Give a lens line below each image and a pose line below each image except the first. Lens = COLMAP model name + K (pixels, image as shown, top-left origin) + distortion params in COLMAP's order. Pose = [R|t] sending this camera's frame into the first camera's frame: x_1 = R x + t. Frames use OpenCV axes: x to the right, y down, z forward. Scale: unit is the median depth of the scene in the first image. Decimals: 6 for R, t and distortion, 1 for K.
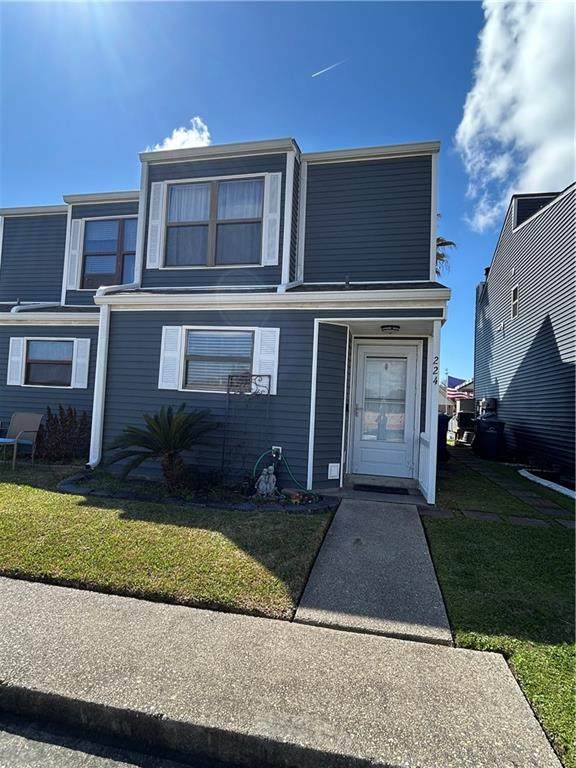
lens RADIAL K [[430.6, 0, 288.0], [0, 430.6, 384.0], [0, 0, 1]] dist [0.002315, -0.000643]
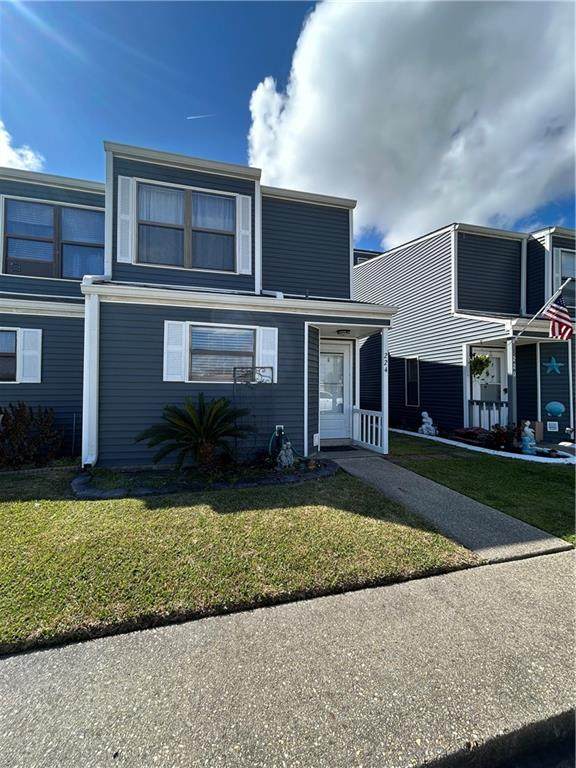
lens RADIAL K [[307.5, 0, 288.0], [0, 307.5, 384.0], [0, 0, 1]] dist [-0.001951, 0.000143]
pose [[0.887054, -0.035749, 0.460280, -0.376062], [0.016859, 0.998841, 0.045086, -0.010517], [-0.461358, -0.032234, 0.886628, 0.203831]]
